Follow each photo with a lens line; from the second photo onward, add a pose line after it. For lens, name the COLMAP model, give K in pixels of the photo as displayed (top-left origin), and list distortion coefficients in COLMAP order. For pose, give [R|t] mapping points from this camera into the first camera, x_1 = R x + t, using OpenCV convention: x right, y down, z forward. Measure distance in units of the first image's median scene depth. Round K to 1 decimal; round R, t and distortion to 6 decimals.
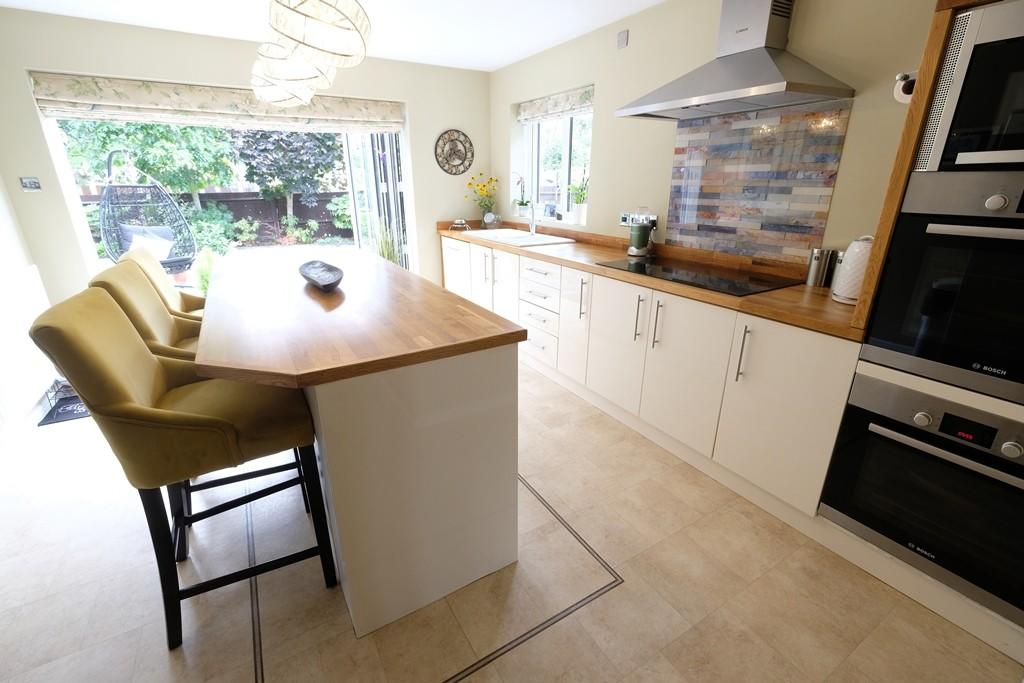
lens RADIAL K [[446.5, 0, 511.7], [0, 446.5, 337.1], [0, 0, 1]] dist [-0.001071, -0.000204]
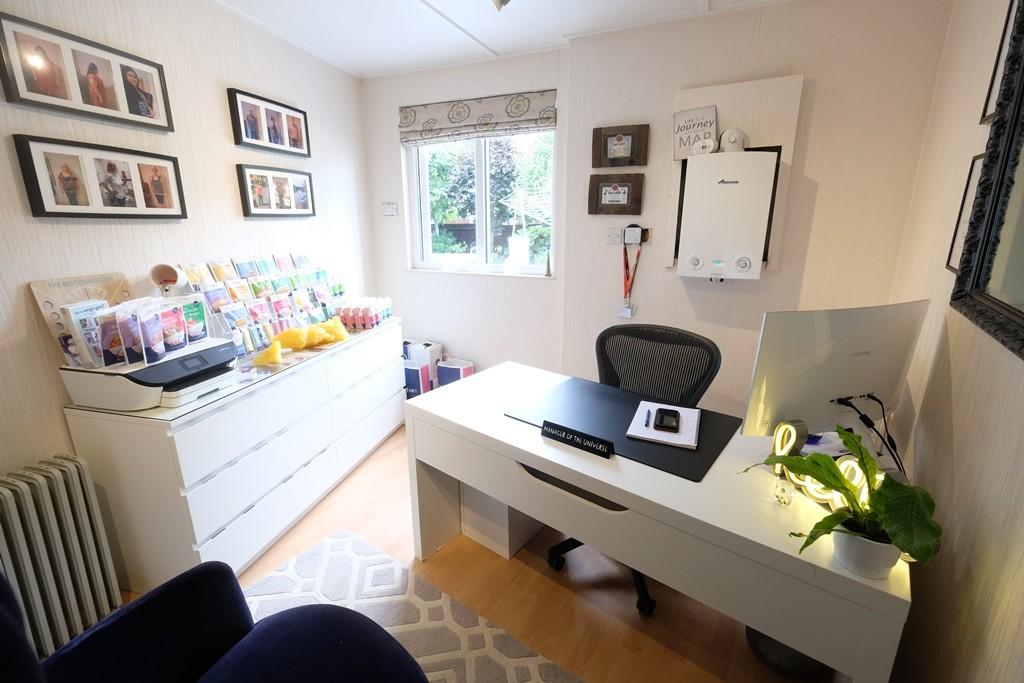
lens RADIAL K [[446.5, 0, 511.7], [0, 446.5, 337.1], [0, 0, 1]] dist [-0.001071, -0.000204]
pose [[0.693186, 0.185172, -0.696567, 1.378340], [-0.243055, 0.969881, 0.015953, -0.146092], [0.678541, 0.158246, 0.717315, 0.546562]]
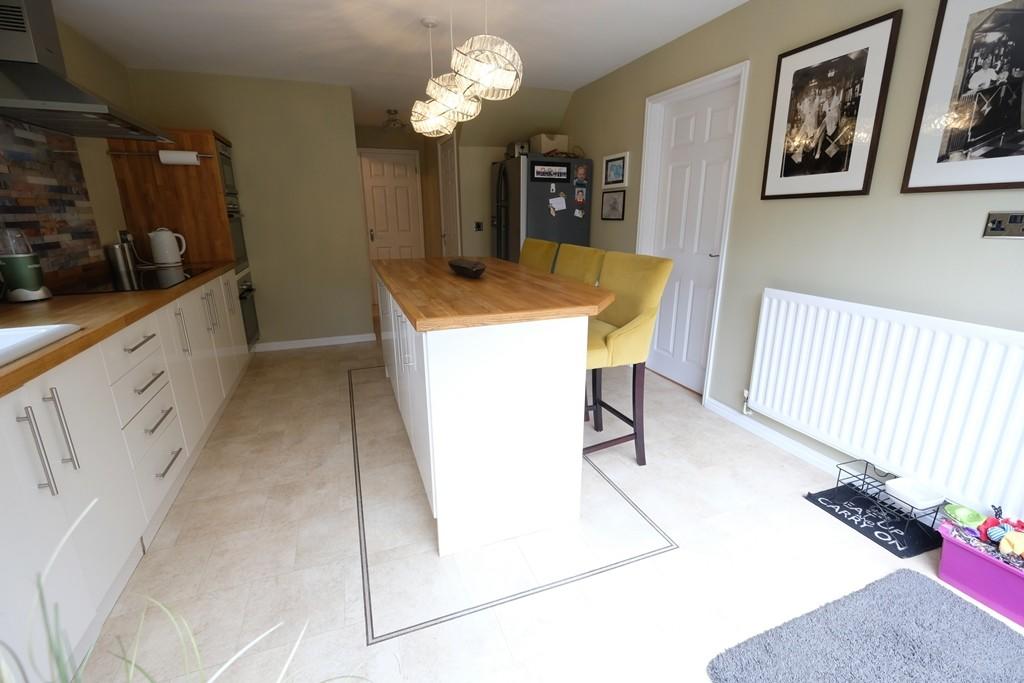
lens RADIAL K [[446.5, 0, 511.7], [0, 446.5, 337.1], [0, 0, 1]] dist [-0.001071, -0.000204]
pose [[-0.983840, -0.041370, 0.174203, -0.367475], [0.066604, 0.818560, 0.570547, -0.320622], [-0.166199, 0.572930, -0.802577, 0.988085]]
